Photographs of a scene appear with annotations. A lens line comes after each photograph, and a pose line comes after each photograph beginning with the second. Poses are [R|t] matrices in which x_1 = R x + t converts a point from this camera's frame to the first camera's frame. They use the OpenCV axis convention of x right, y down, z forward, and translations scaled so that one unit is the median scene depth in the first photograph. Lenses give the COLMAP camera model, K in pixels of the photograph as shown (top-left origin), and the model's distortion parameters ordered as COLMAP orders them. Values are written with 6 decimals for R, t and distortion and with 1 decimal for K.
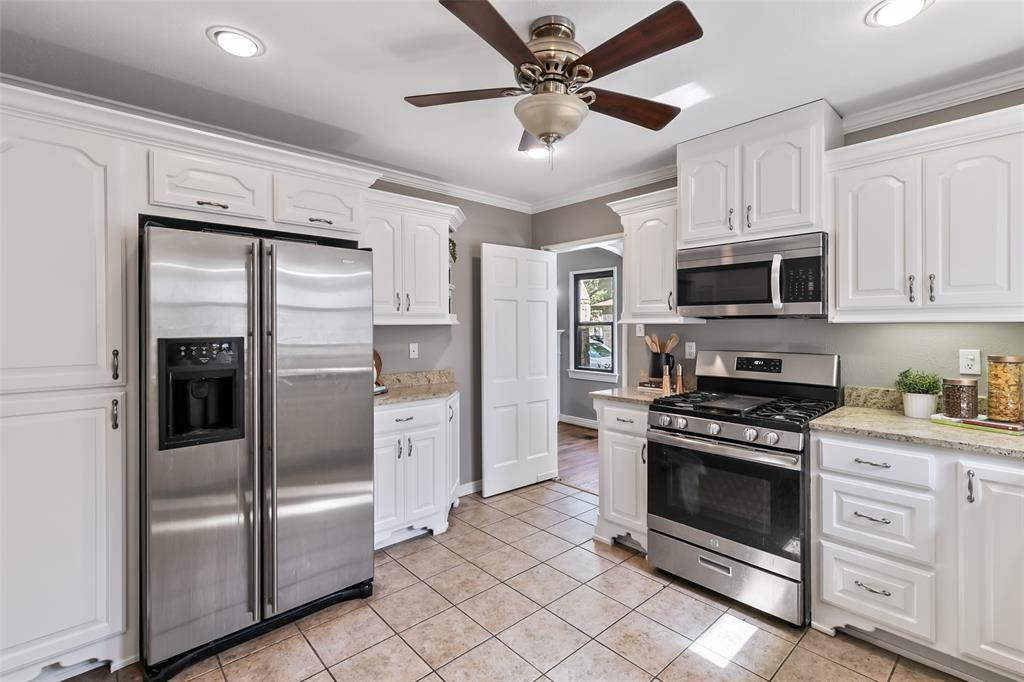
lens RADIAL K [[465.2, 0, 512.5], [0, 465.2, 335.2], [0, 0, 1]] dist [0.012038, -0.000183]
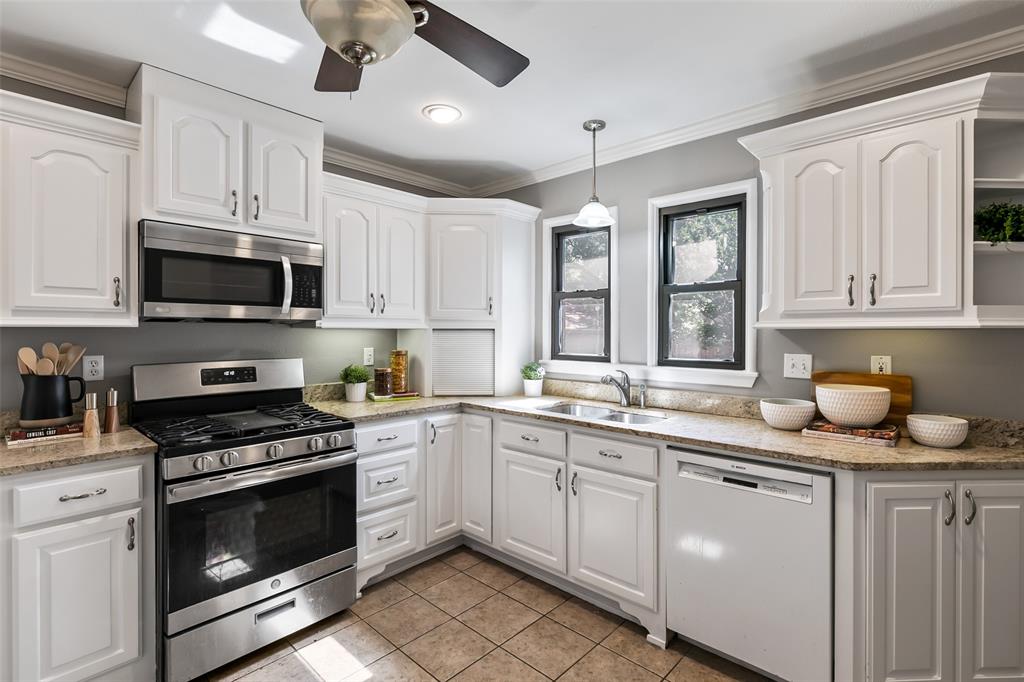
lens RADIAL K [[493.6, 0, 513.4], [0, 493.6, 335.9], [0, 0, 1]] dist [-0.001712, -0.000691]
pose [[-0.096838, -0.009198, 0.995258, -0.535956], [0.018321, 0.999771, 0.011023, -0.013290], [-0.995132, 0.019302, -0.096647, 0.689316]]
